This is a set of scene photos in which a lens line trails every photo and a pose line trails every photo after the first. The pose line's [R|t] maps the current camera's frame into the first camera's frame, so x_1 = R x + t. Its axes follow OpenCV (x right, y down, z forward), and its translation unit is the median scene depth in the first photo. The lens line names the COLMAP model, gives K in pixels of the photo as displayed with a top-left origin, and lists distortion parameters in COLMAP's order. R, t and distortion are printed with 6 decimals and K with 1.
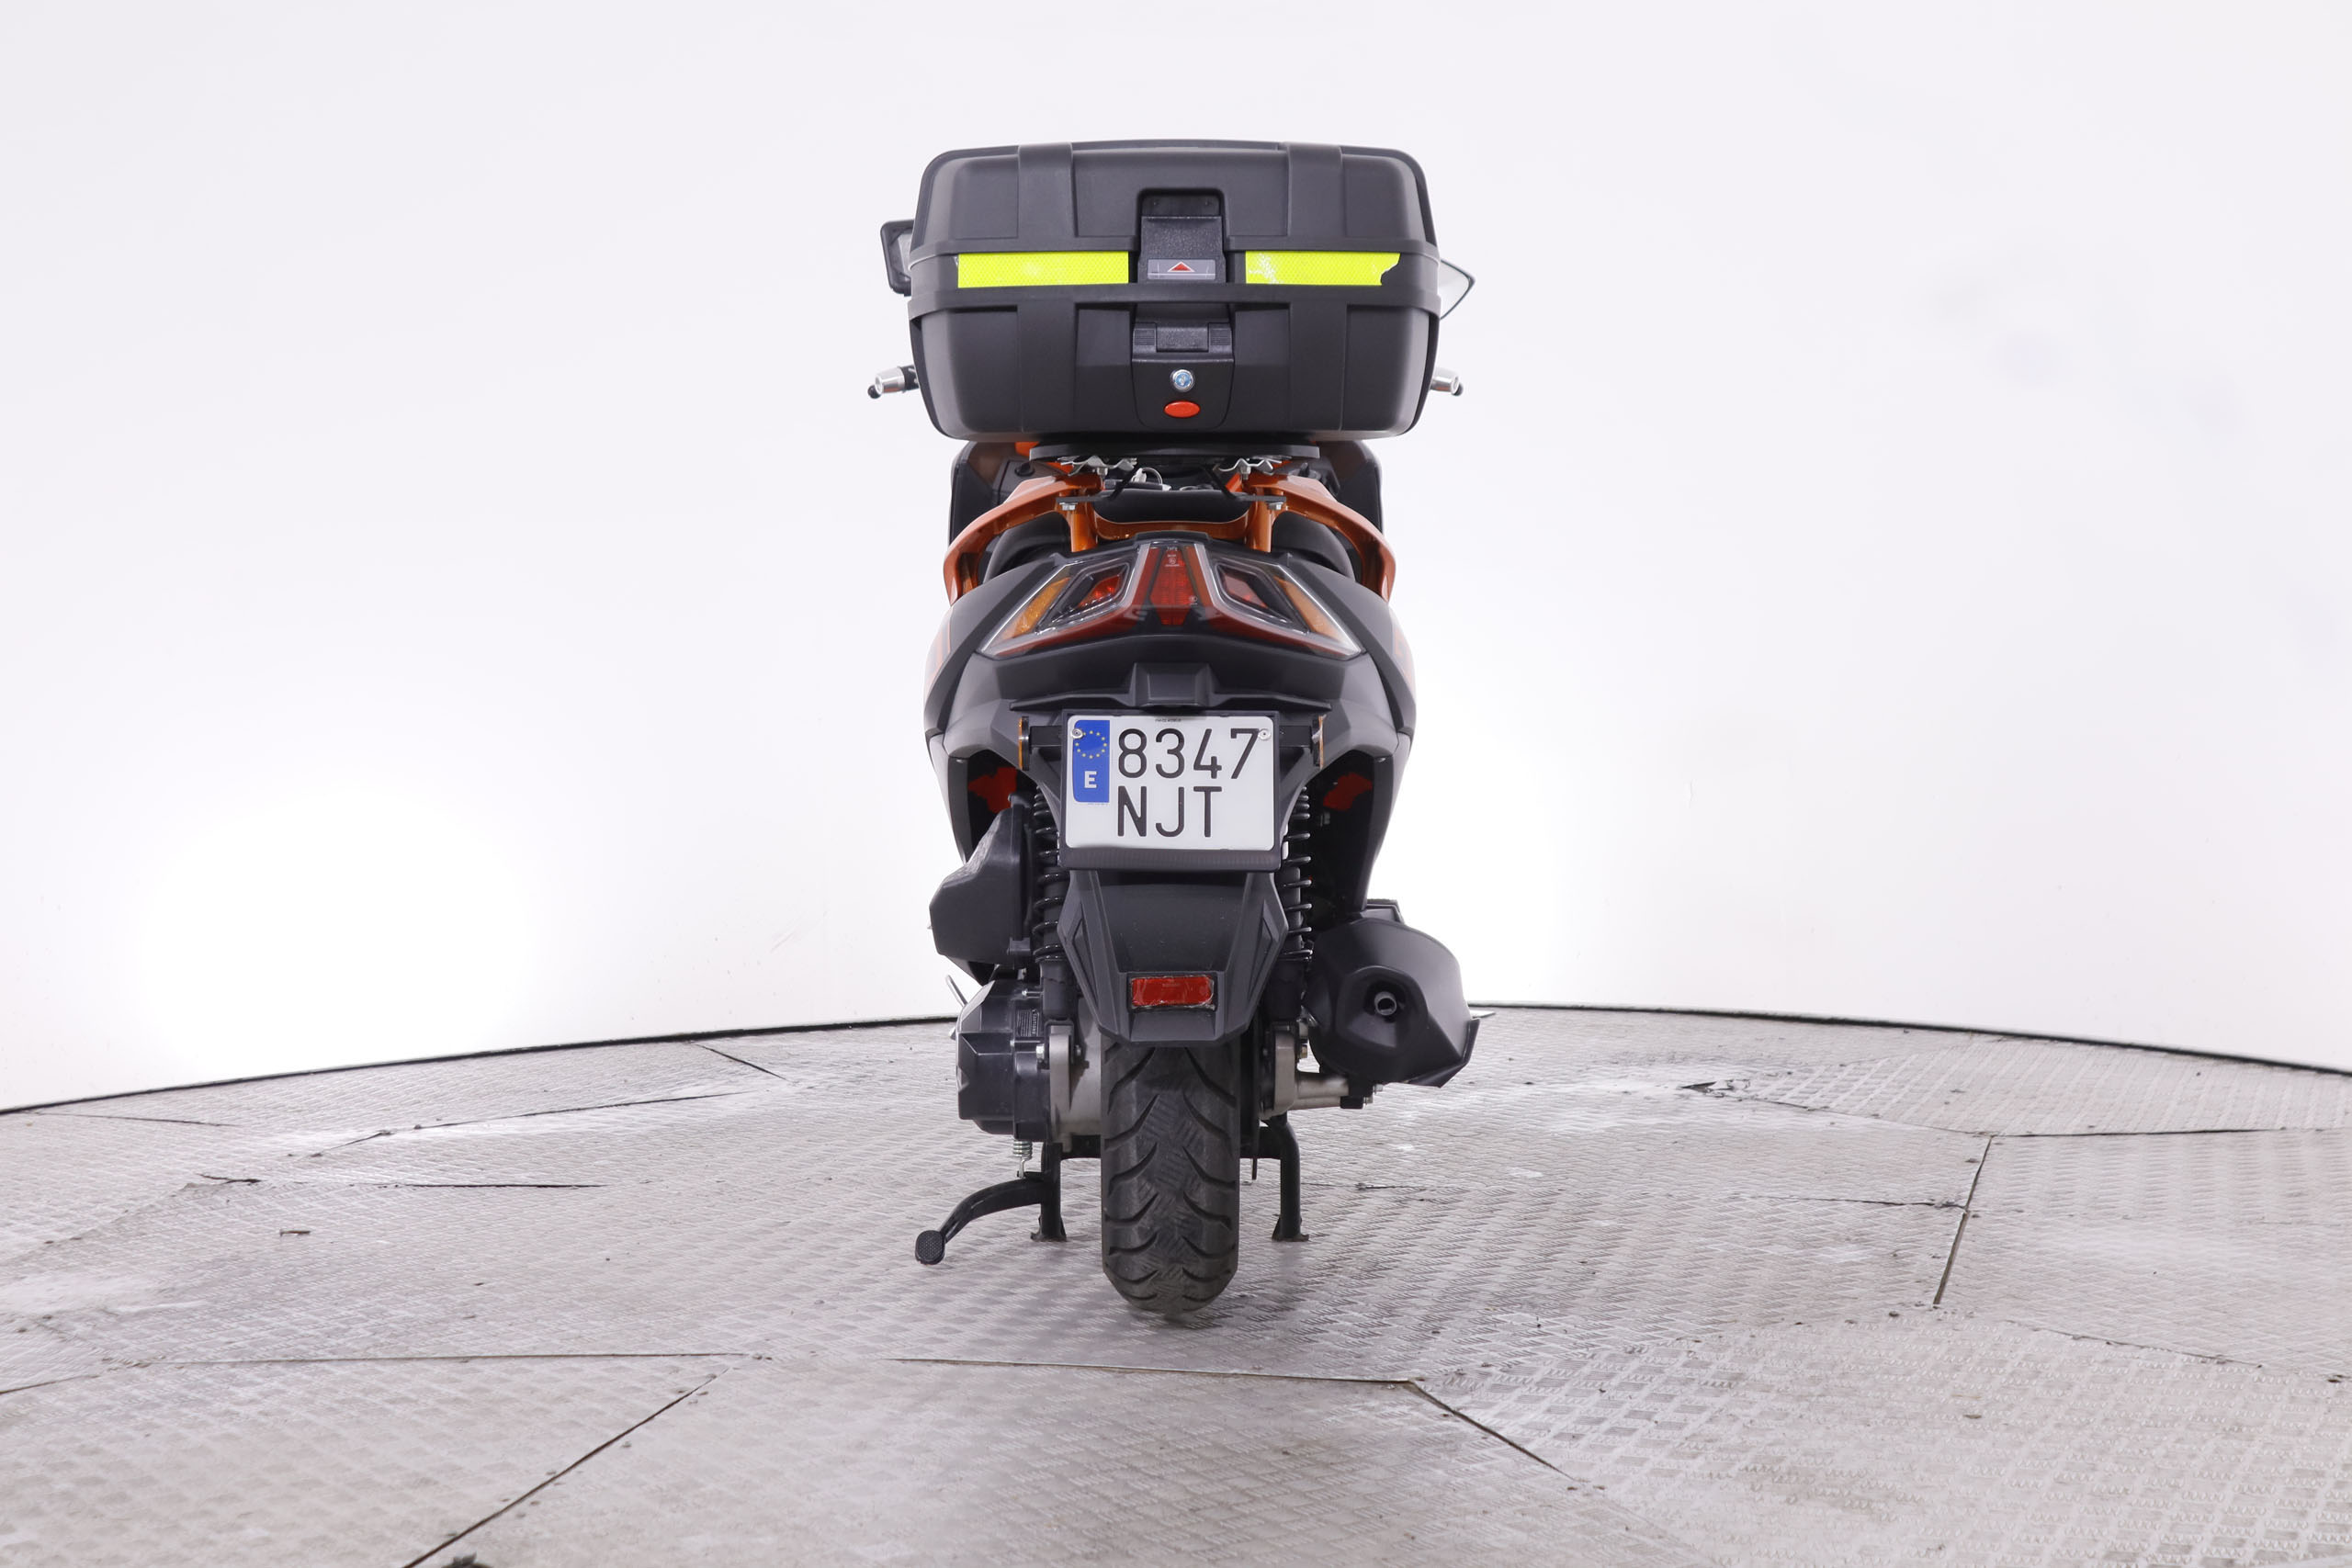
lens RADIAL K [[4921.3, 0, 1178.2], [0, 4921.3, 794.7], [0, 0, 1]] dist [-0.032060, 0.000000]
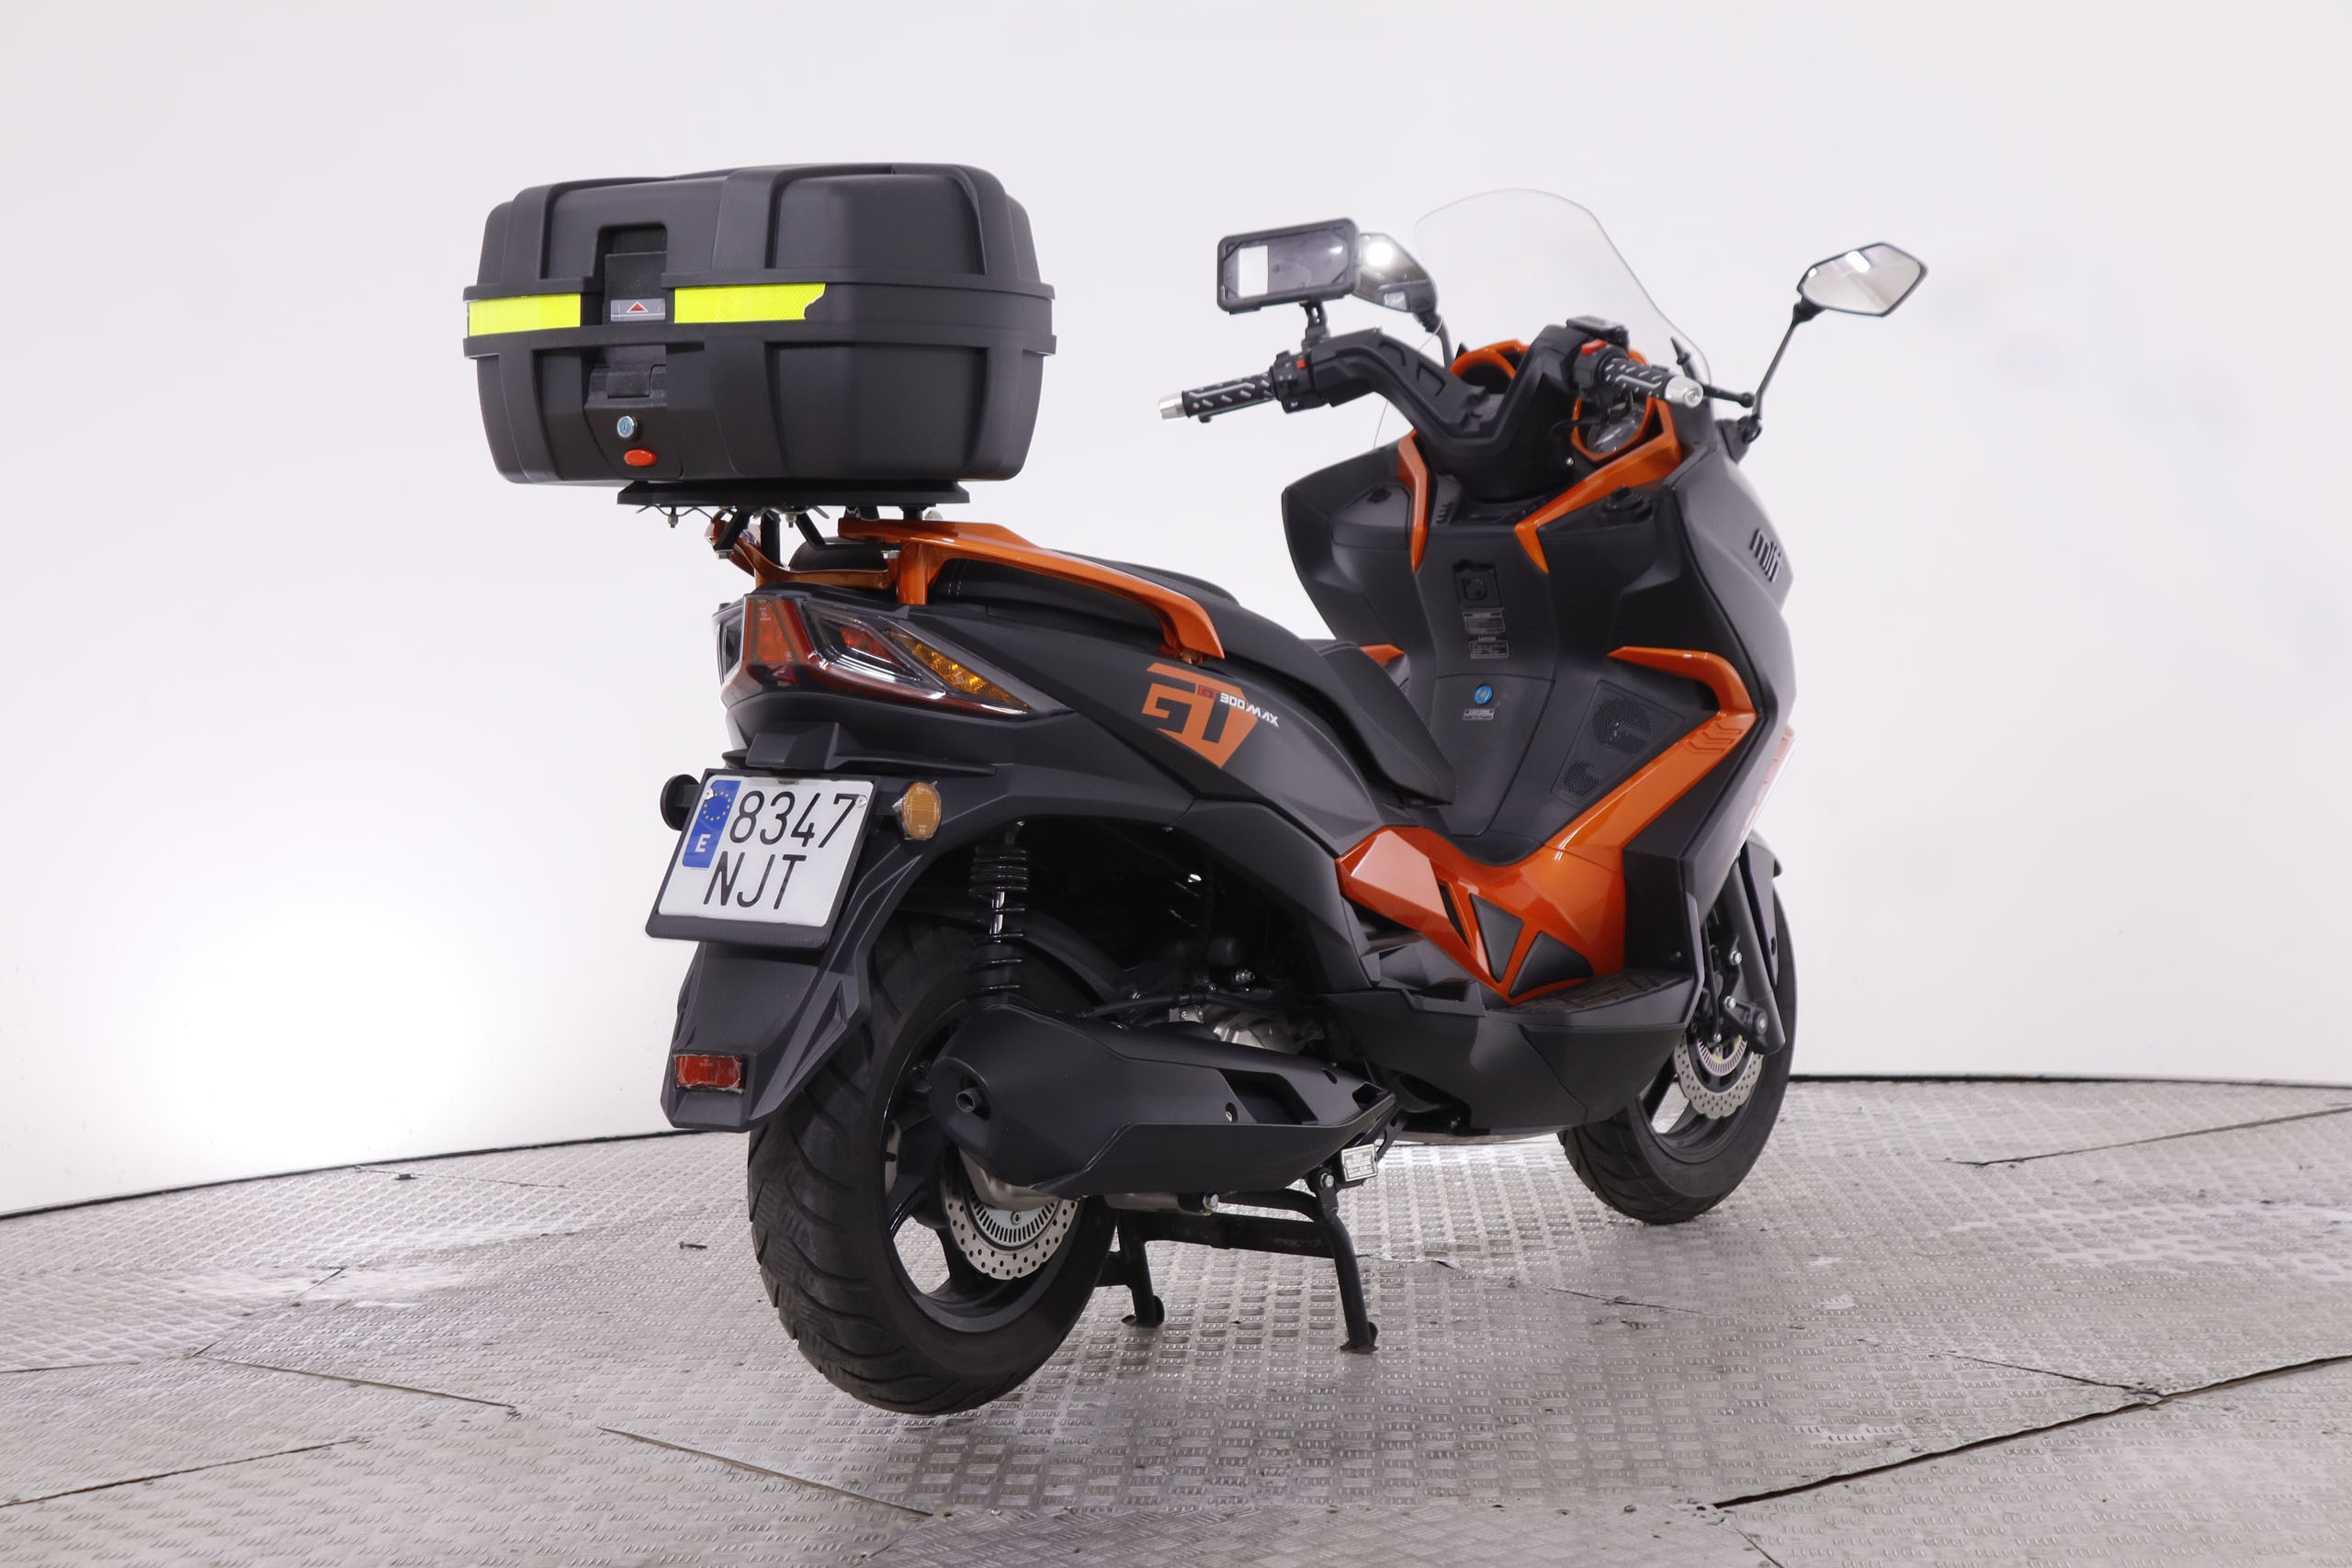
lens RADIAL K [[4921.3, 0, 1168.7], [0, 4921.3, 767.5], [0, 0, 1]] dist [-0.032060, 0.000000]
pose [[0.799170, 0.023821, -0.600633, 0.623478], [-0.021181, 0.999710, 0.011465, -0.030498], [0.600732, 0.003560, 0.799443, 0.293365]]
